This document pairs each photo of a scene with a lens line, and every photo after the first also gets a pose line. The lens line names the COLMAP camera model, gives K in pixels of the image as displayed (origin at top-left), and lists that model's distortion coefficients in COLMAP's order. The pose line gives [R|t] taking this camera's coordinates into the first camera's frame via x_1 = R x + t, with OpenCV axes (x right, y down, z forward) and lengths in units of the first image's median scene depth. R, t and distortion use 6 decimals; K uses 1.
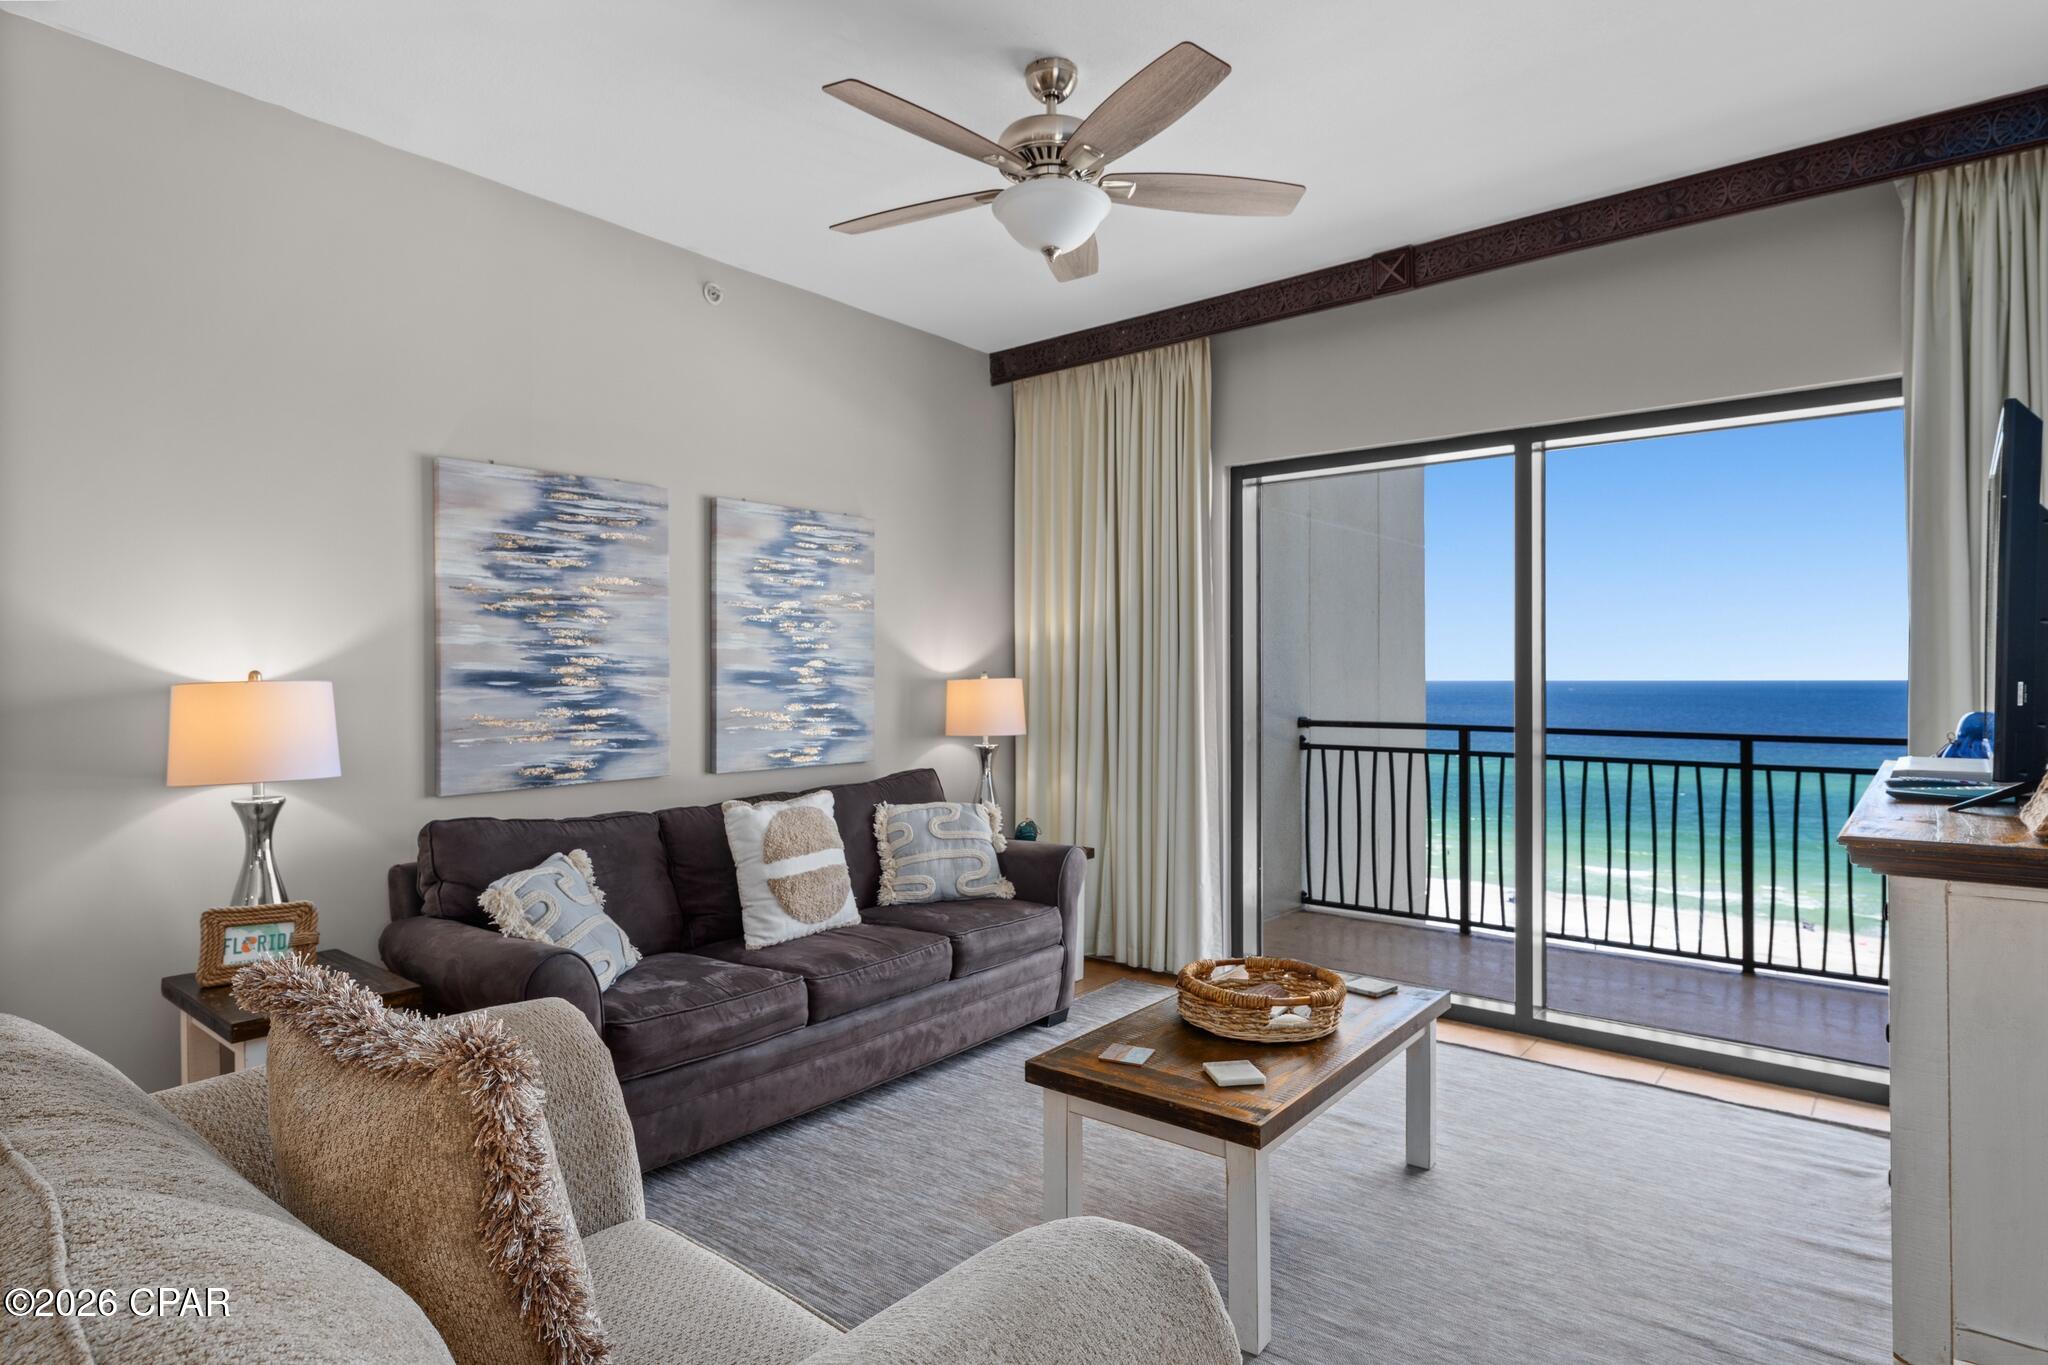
lens RADIAL K [[1104.2, 0, 1025.7], [0, 1104.2, 675.9], [0, 0, 1]] dist [0.003477, 0.000080]
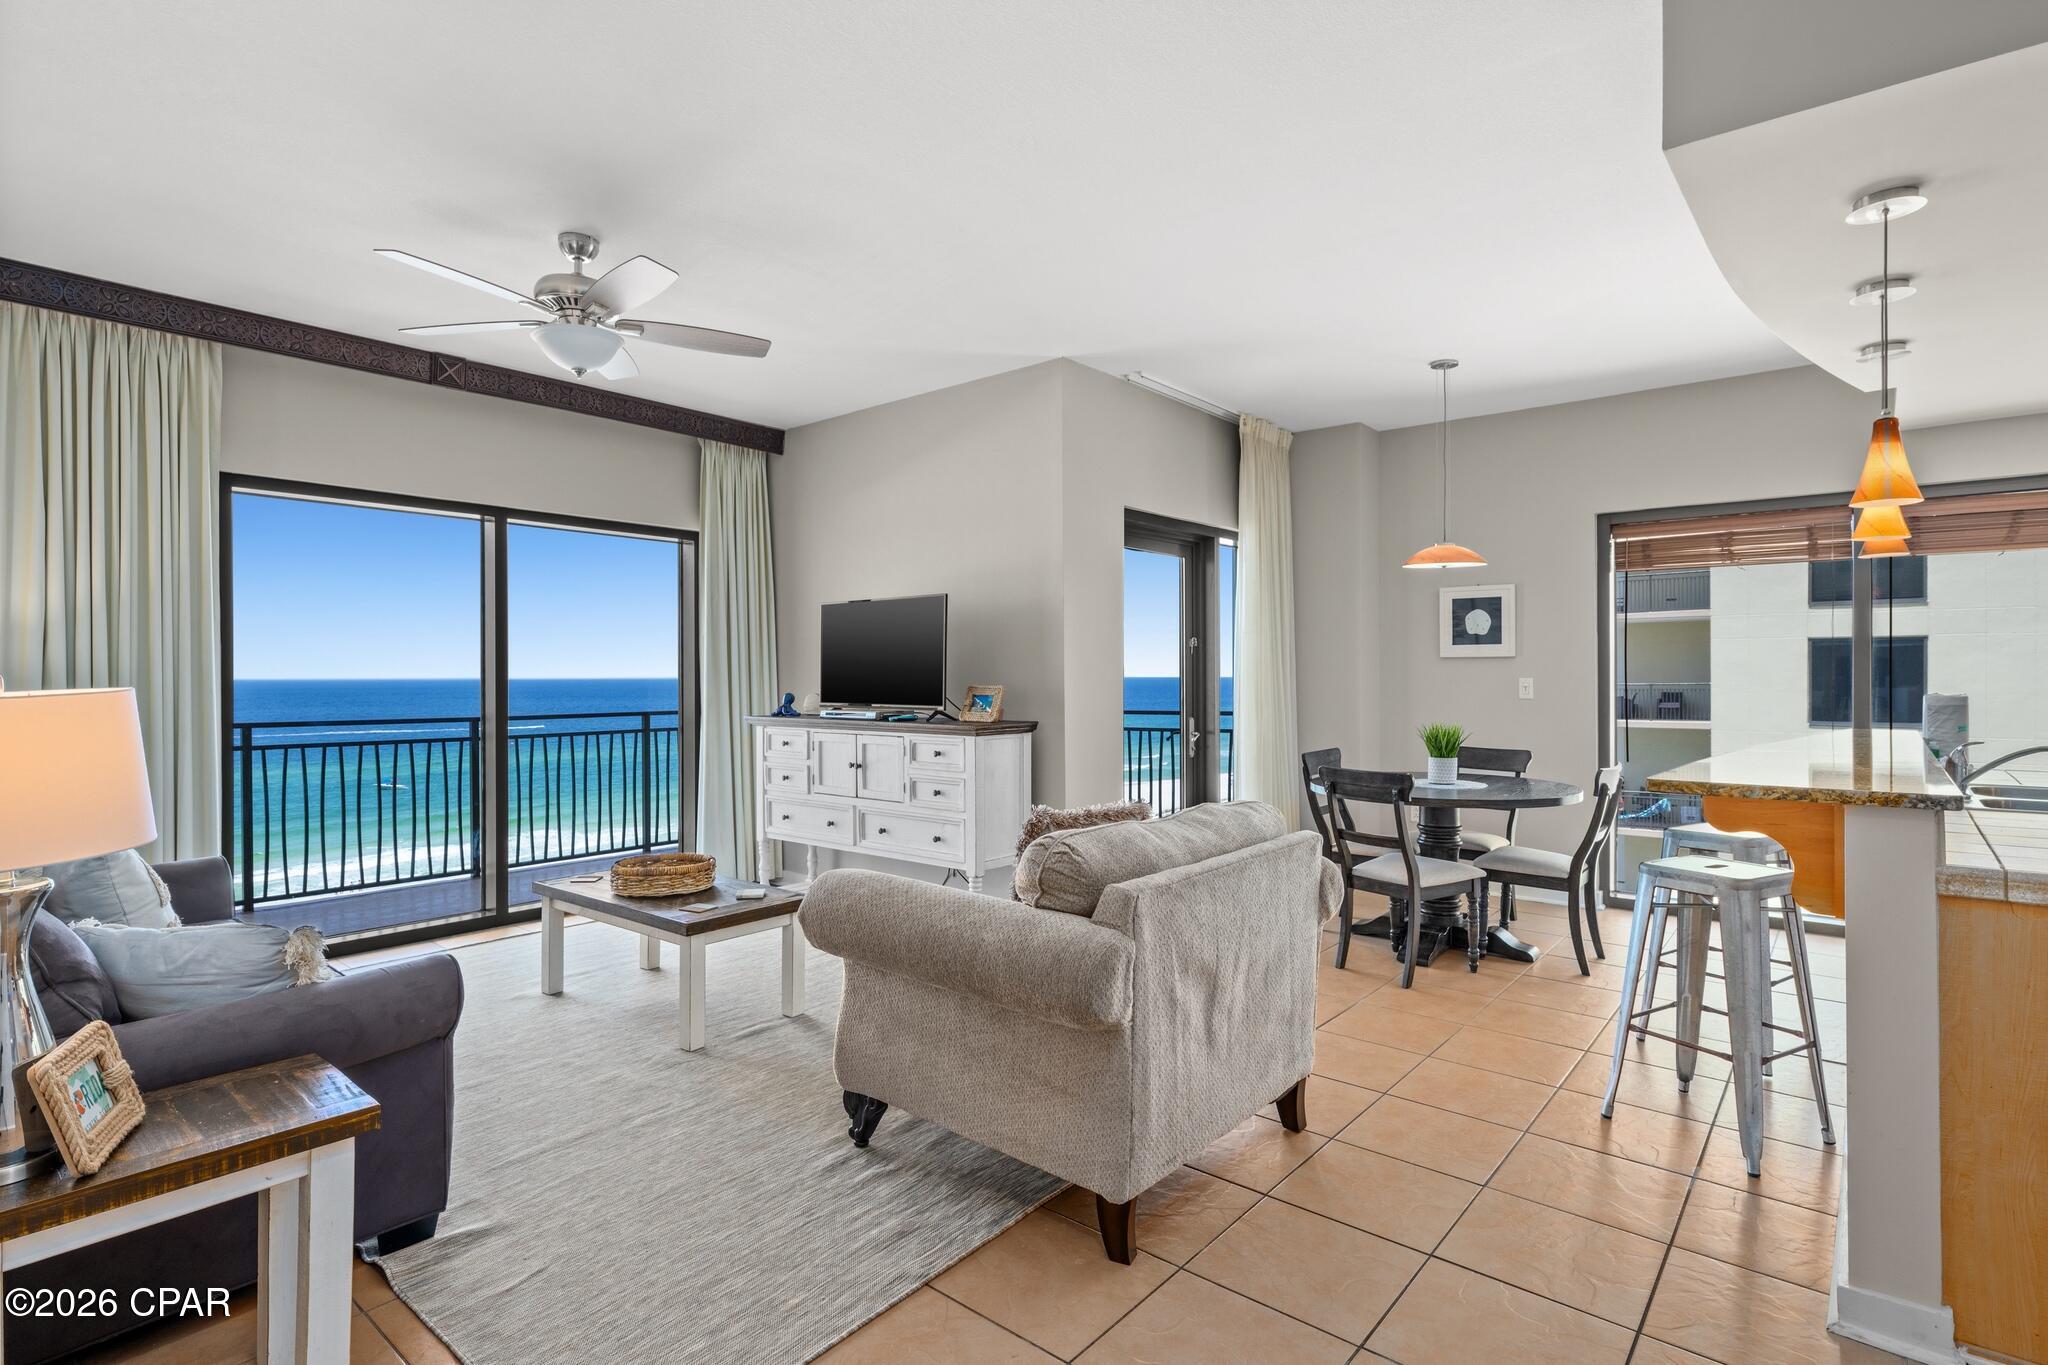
lens RADIAL K [[1009.8, 0, 1028.3], [0, 1009.8, 677.5], [0, 0, 1]] dist [0.002129, 0.000213]
pose [[0.005806, -0.000697, 0.999983, -0.954402], [0.000638, 1.000000, 0.000693, -0.001589], [-0.999983, 0.000634, 0.005806, 0.335470]]
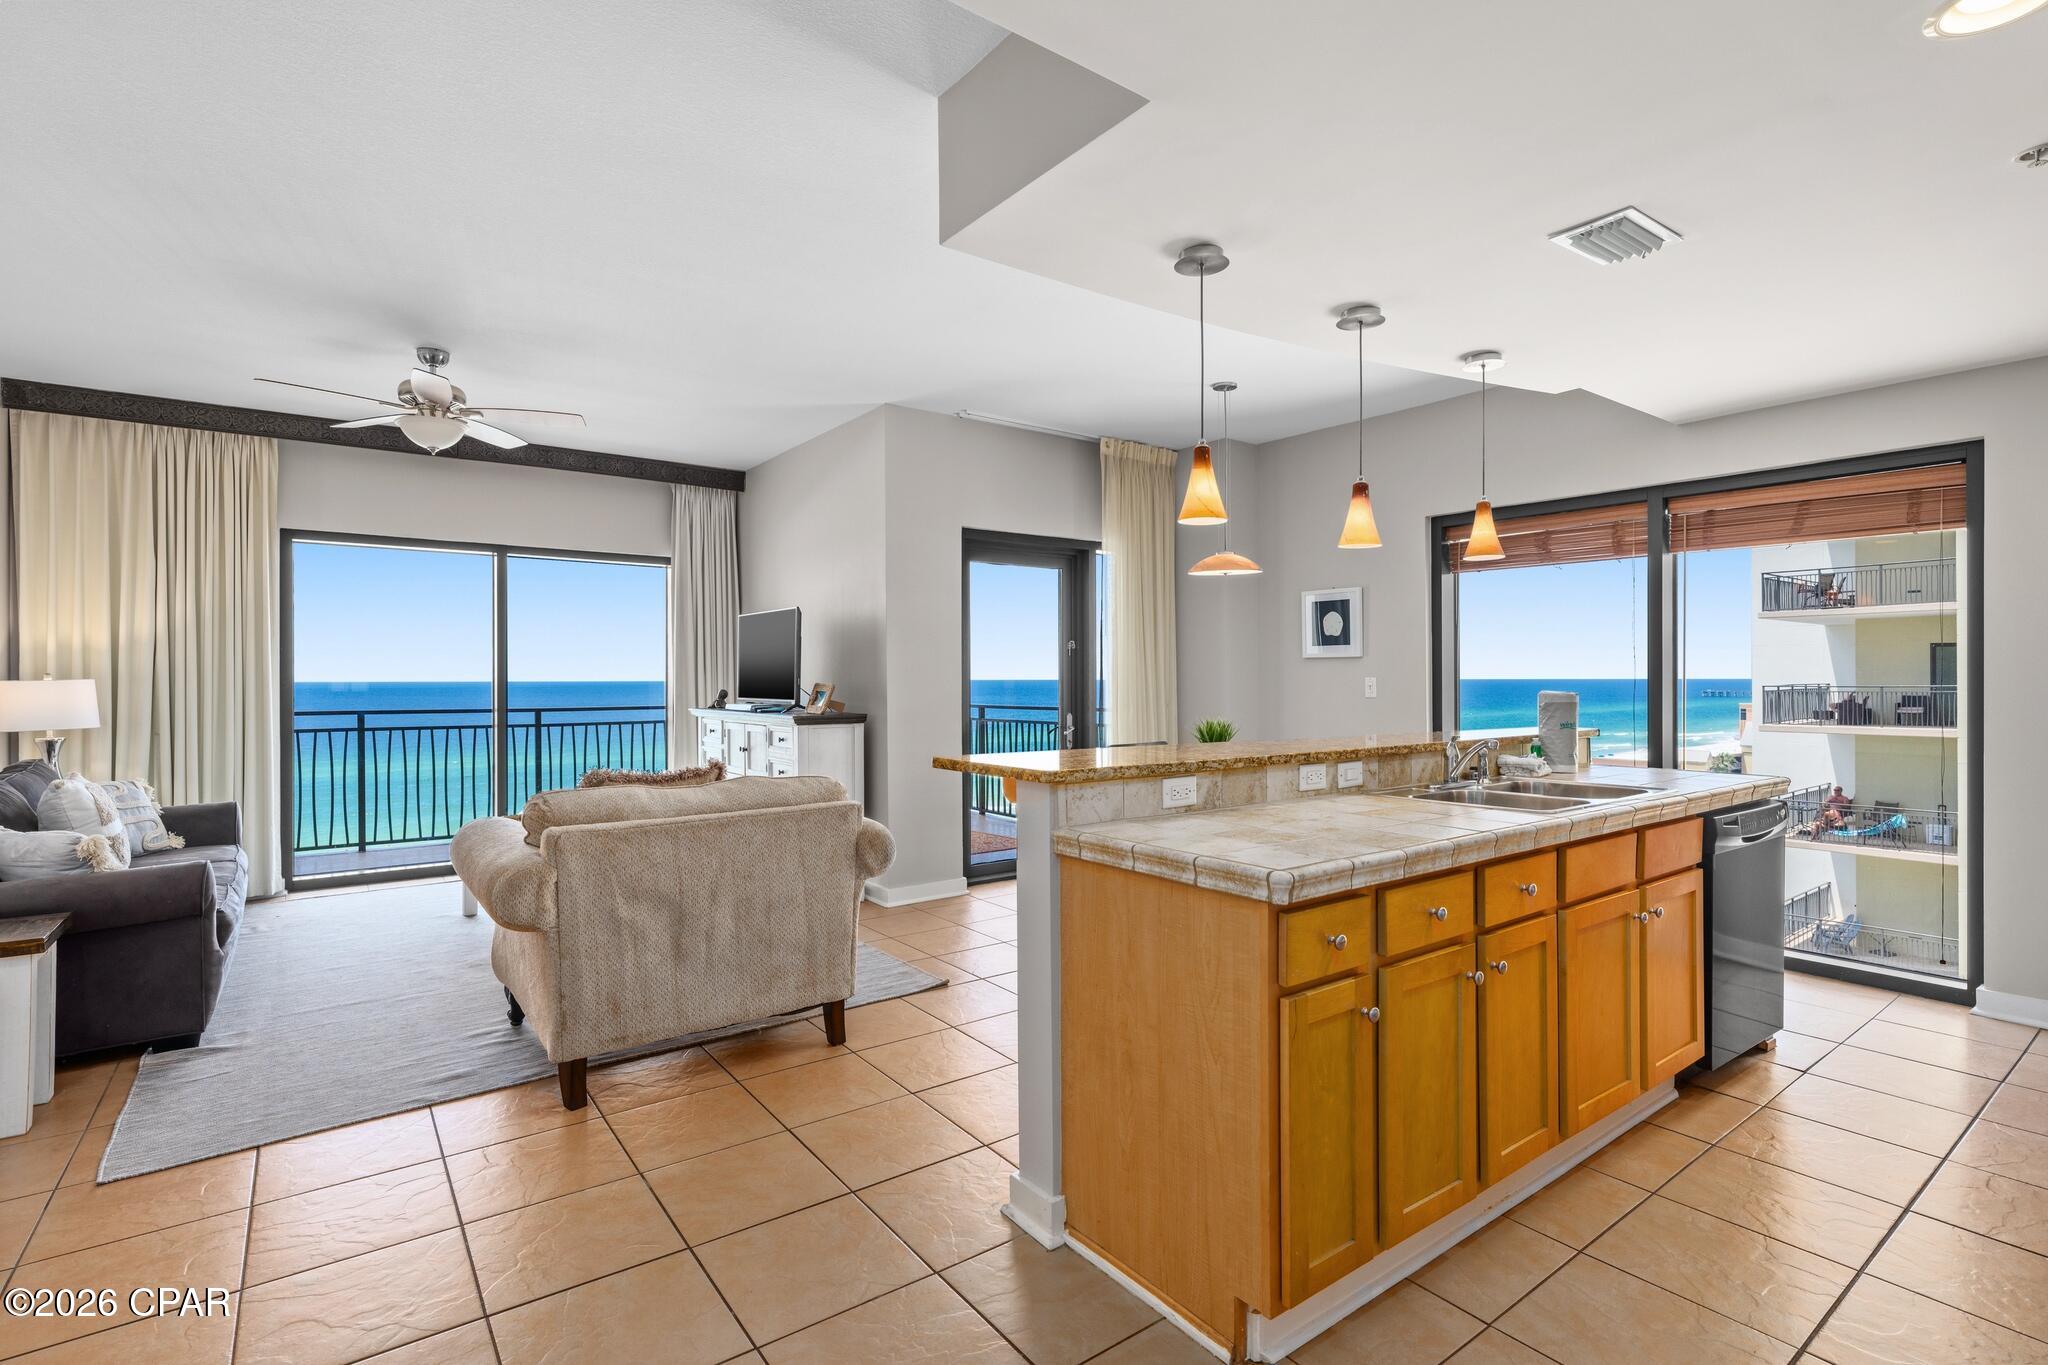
lens RADIAL K [[965.6, 0, 1027.8], [0, 965.6, 675.0], [0, 0, 1]] dist [0.001462, 0.000329]
pose [[0.237902, 0.003264, 0.971284, -1.020842], [0.000343, 0.999994, -0.003445, 0.002213], [-0.971289, 0.001152, 0.237899, -0.278454]]
